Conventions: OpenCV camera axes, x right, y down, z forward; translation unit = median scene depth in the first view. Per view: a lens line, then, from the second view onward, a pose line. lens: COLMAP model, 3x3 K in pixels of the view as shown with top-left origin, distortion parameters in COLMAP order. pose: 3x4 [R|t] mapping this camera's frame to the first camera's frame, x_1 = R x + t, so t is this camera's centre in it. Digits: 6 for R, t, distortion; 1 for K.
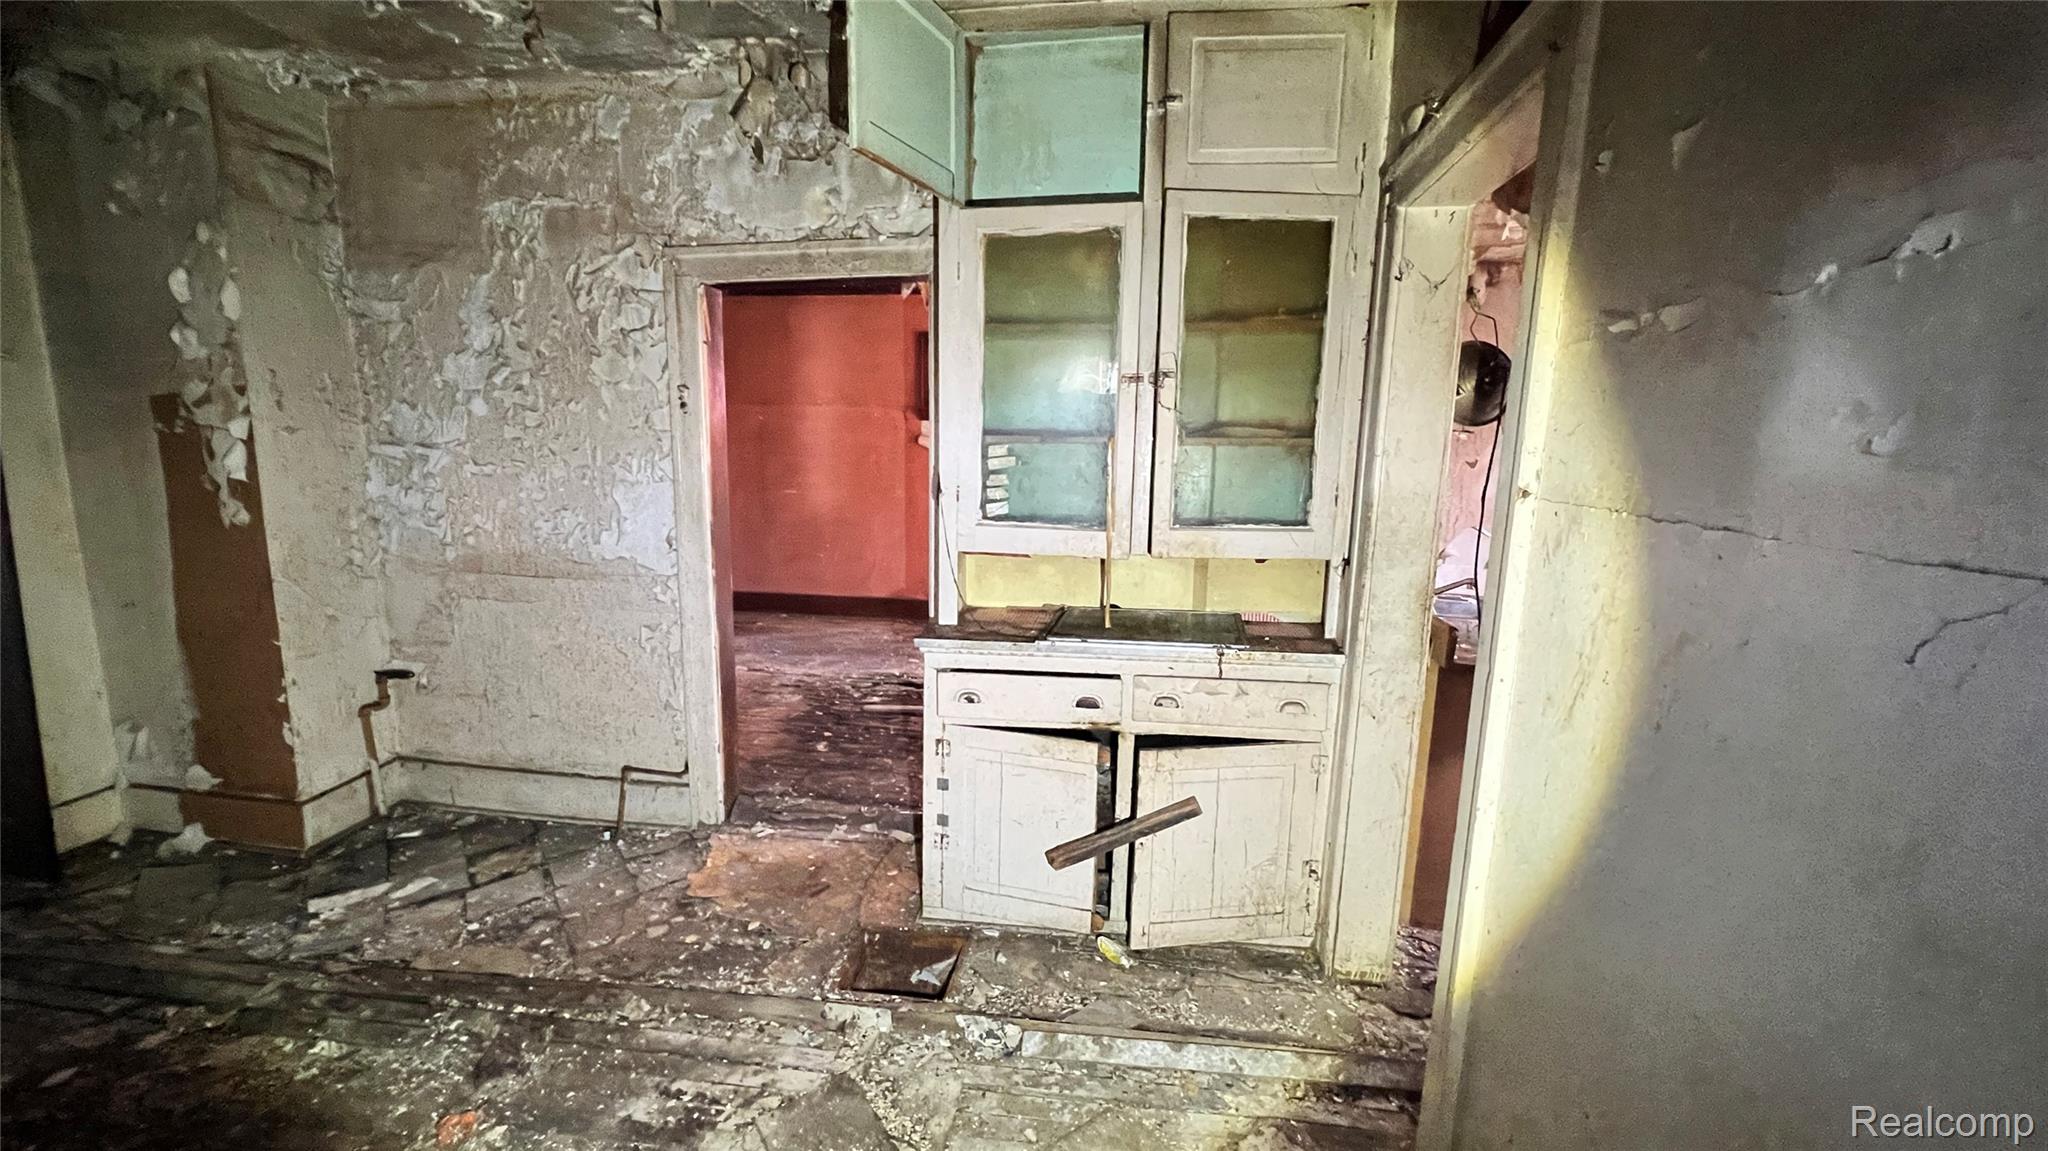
lens RADIAL K [[819.9, 0, 1022.4], [0, 819.9, 573.5], [0, 0, 1]] dist [-0.003053, 0.000382]
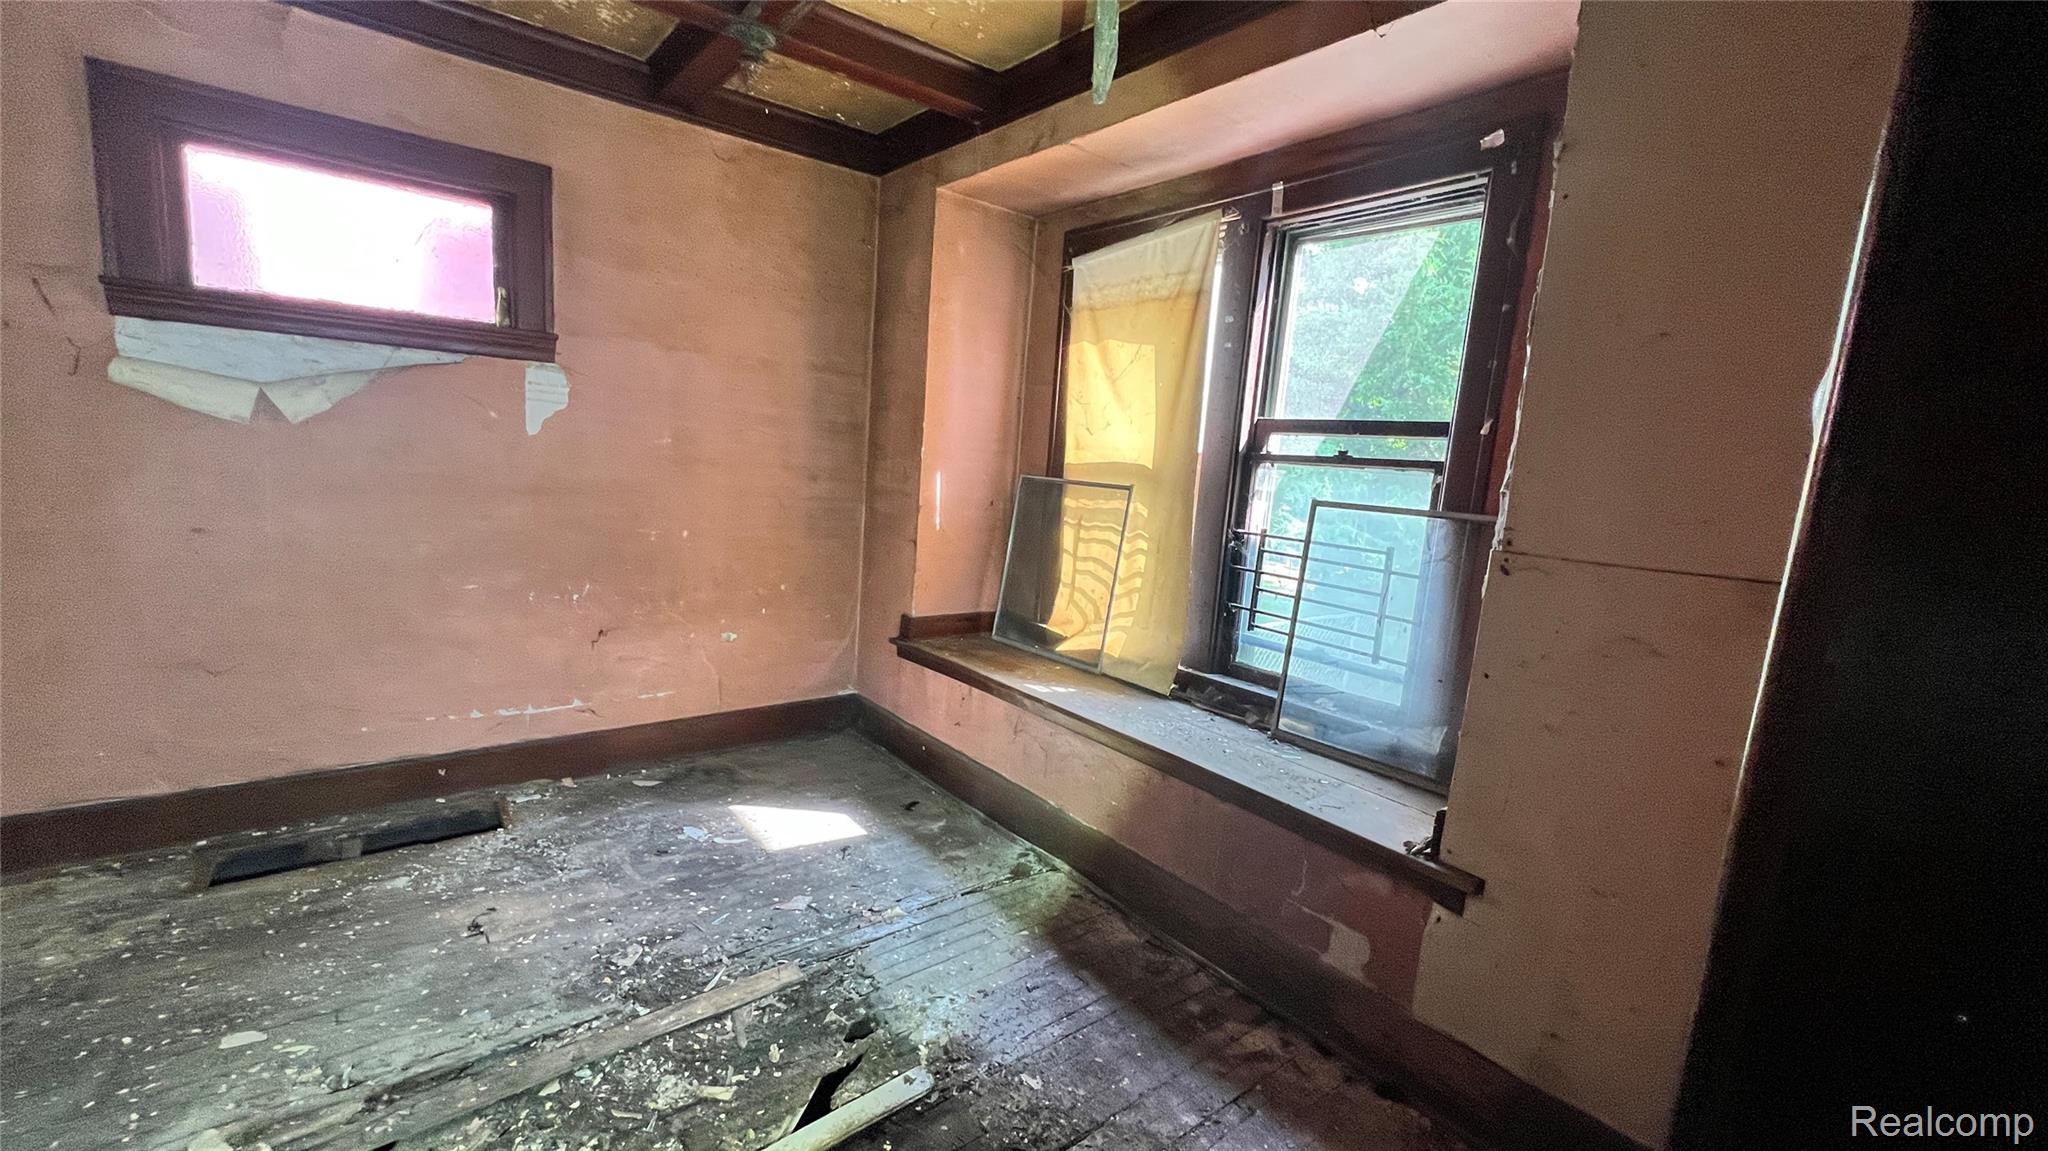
lens RADIAL K [[819.9, 0, 1023.8], [0, 819.9, 572.0], [0, 0, 1]] dist [-0.003053, 0.000382]
pose [[0.672930, -0.074093, 0.735986, -0.272390], [0.055558, 0.997223, 0.049594, -0.149400], [-0.737617, 0.007516, 0.675178, 0.990692]]
